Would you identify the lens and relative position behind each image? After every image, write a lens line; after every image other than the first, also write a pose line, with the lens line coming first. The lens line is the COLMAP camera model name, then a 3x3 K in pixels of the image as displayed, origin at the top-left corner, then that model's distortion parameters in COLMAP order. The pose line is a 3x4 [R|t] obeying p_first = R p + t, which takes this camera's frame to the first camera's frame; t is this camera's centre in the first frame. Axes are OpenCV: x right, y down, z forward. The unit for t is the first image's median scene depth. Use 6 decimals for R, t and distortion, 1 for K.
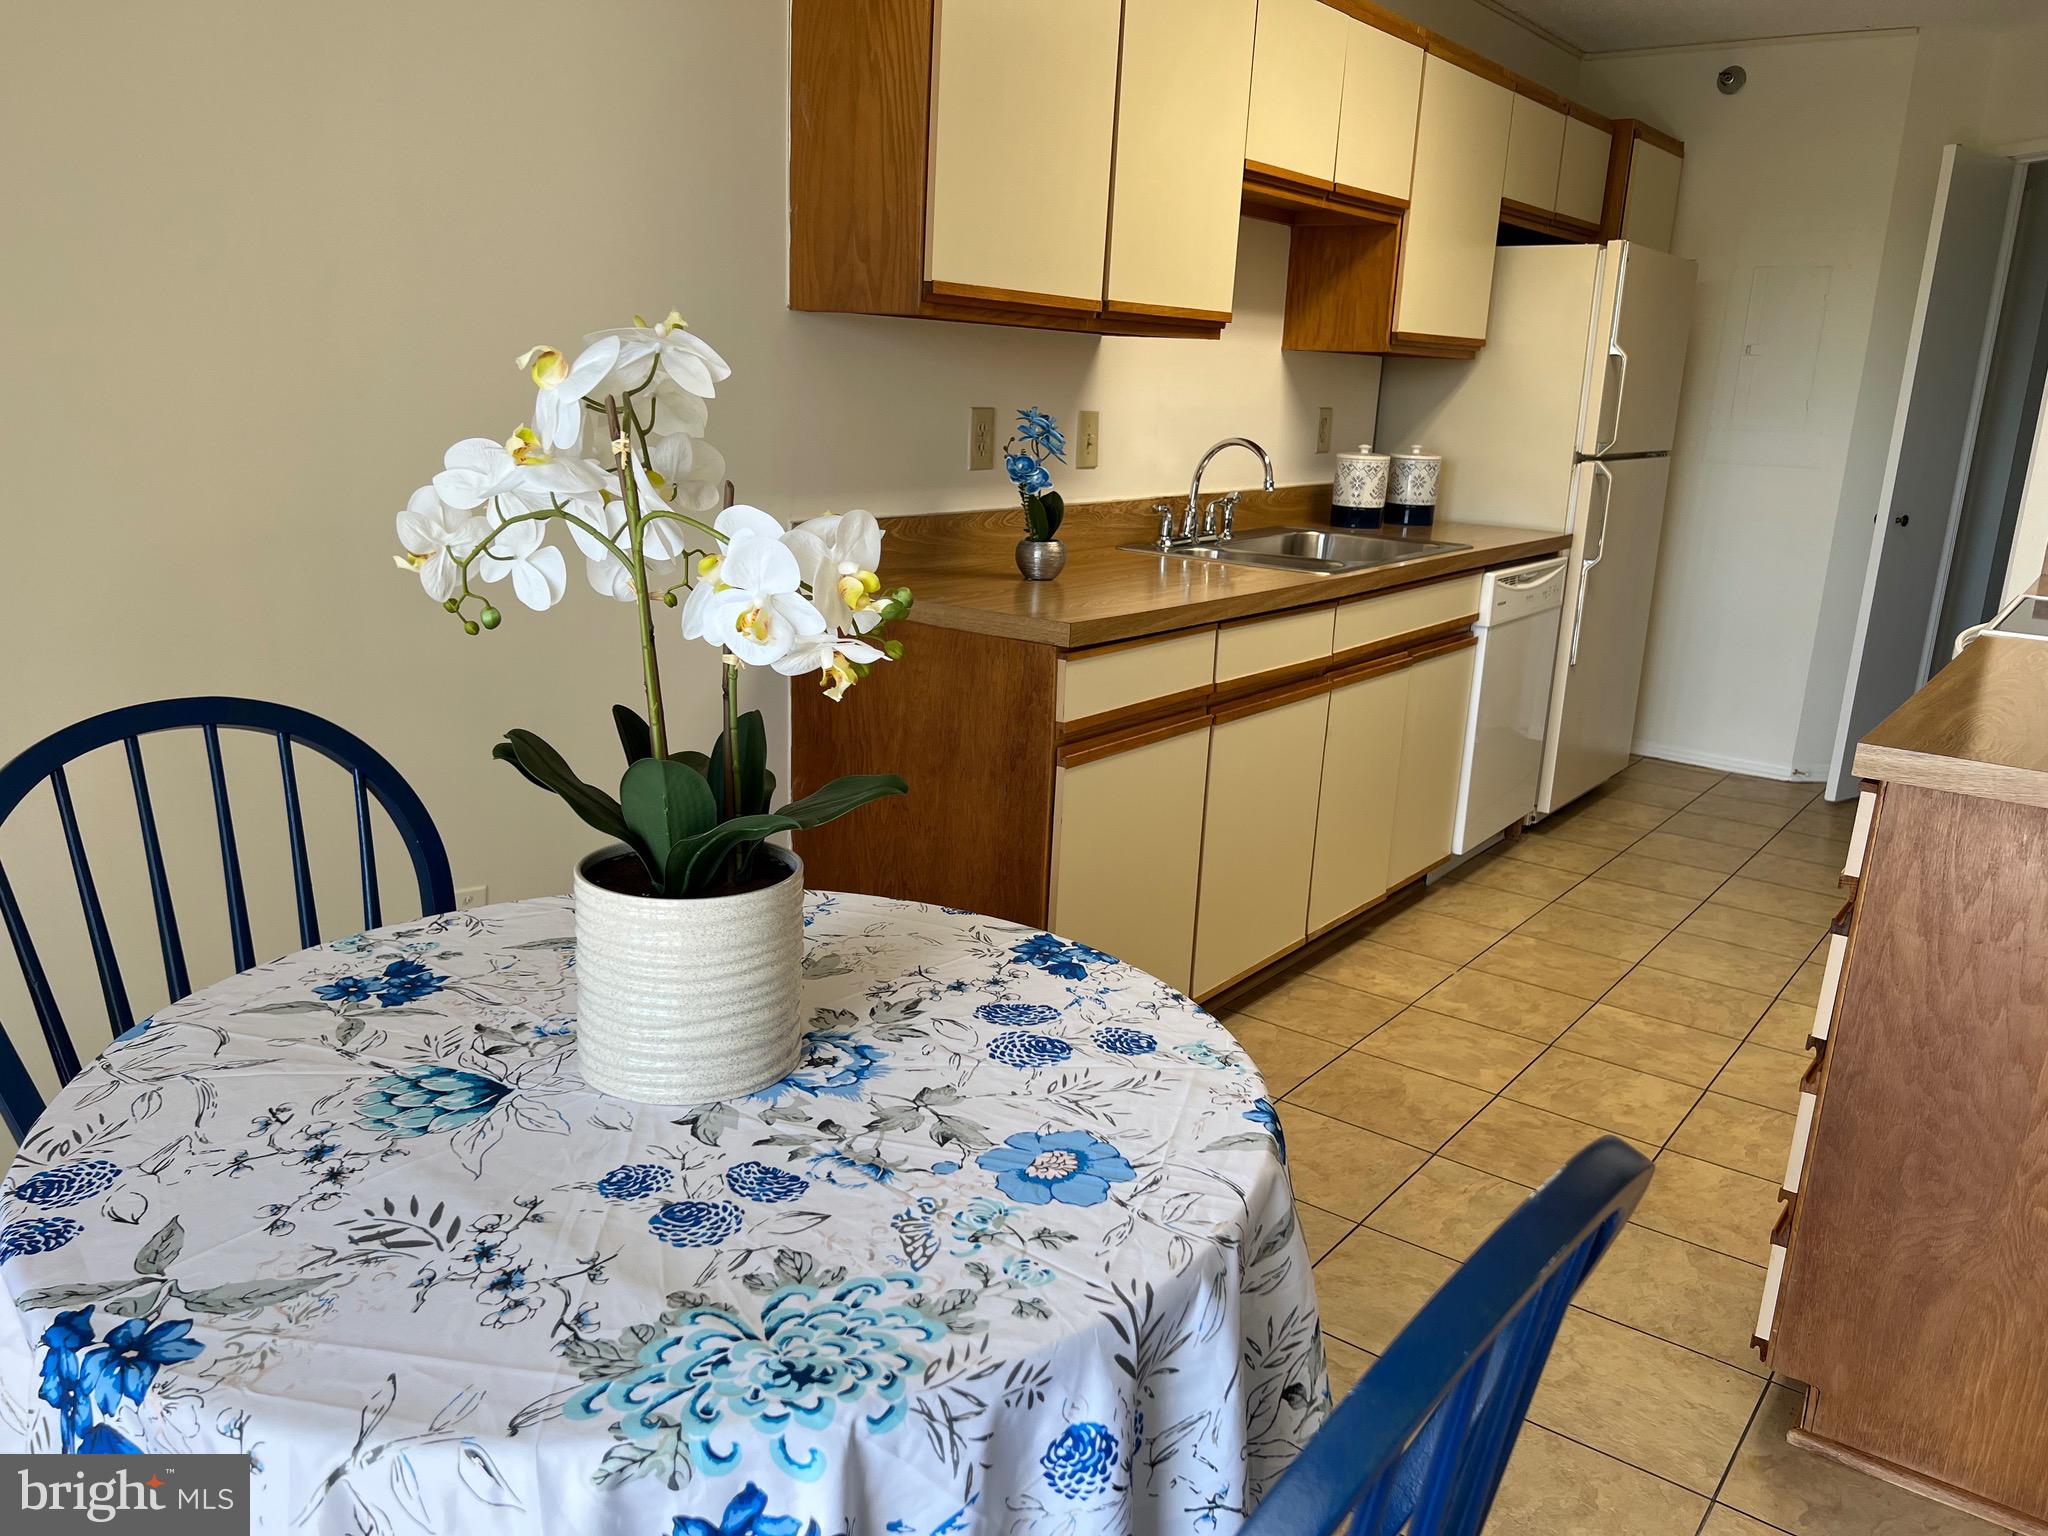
lens RADIAL K [[1560.1, 0, 1019.4], [0, 1560.1, 766.0], [0, 0, 1]] dist [0.047949, -0.084282]
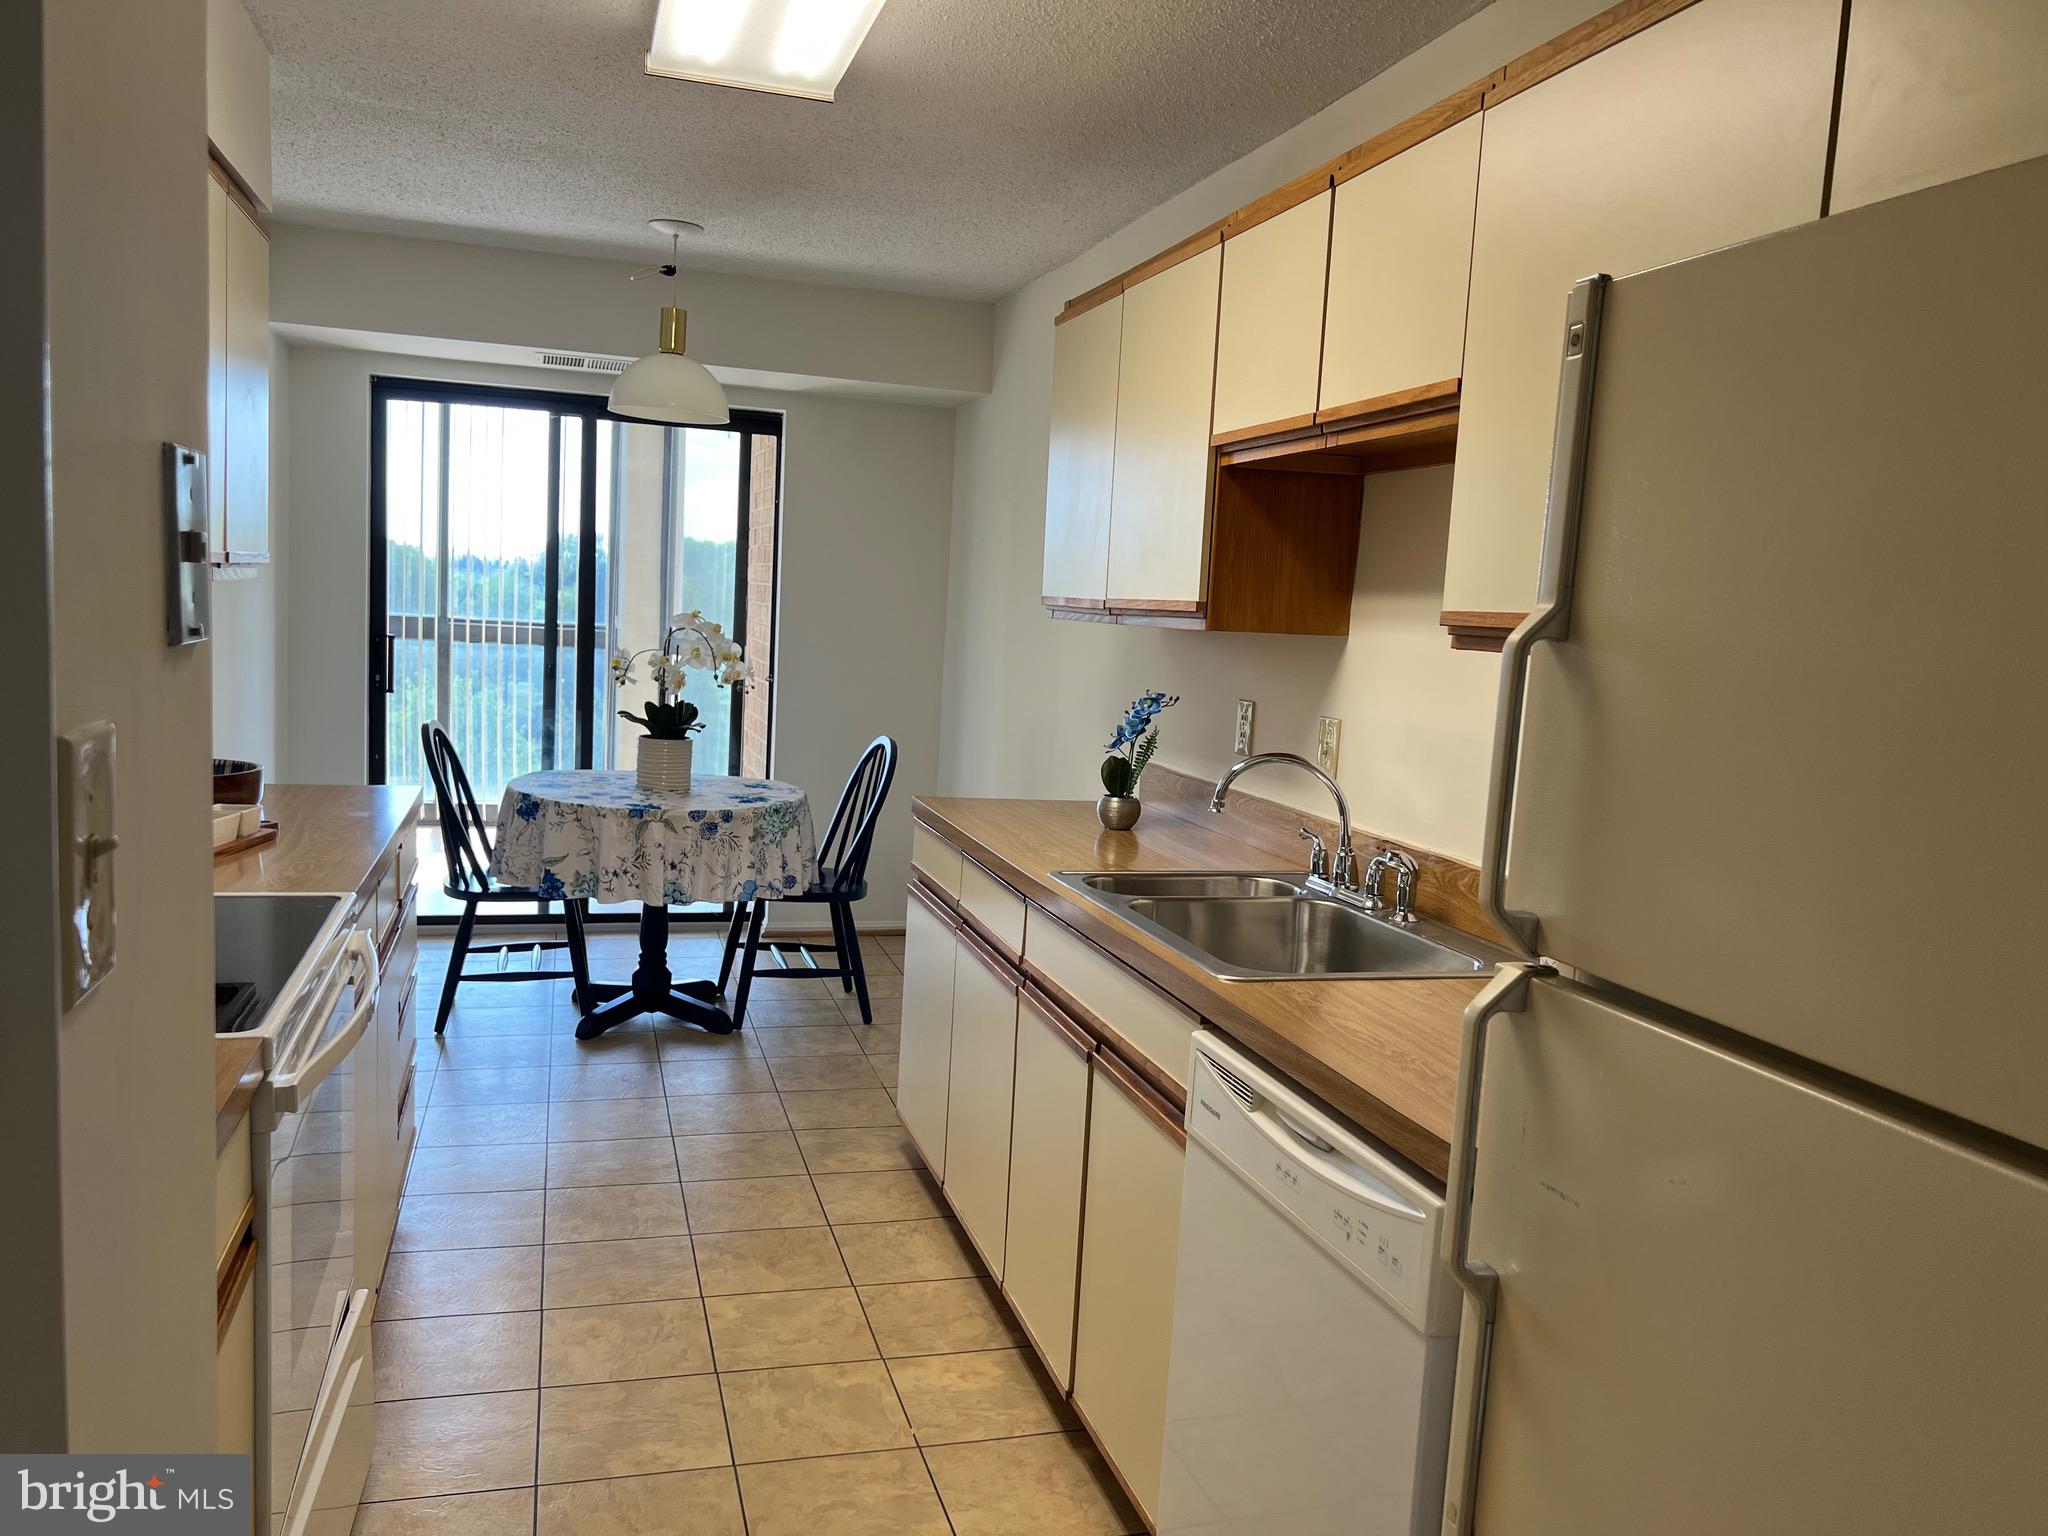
lens RADIAL K [[1560.1, 0, 1035.2], [0, 1560.1, 784.4], [0, 0, 1]] dist [0.047949, -0.084282]
pose [[-0.588635, 0.014904, -0.808261, 0.918213], [-0.285334, 0.931648, 0.224980, -0.367372], [0.756368, 0.363056, -0.544148, 1.462489]]
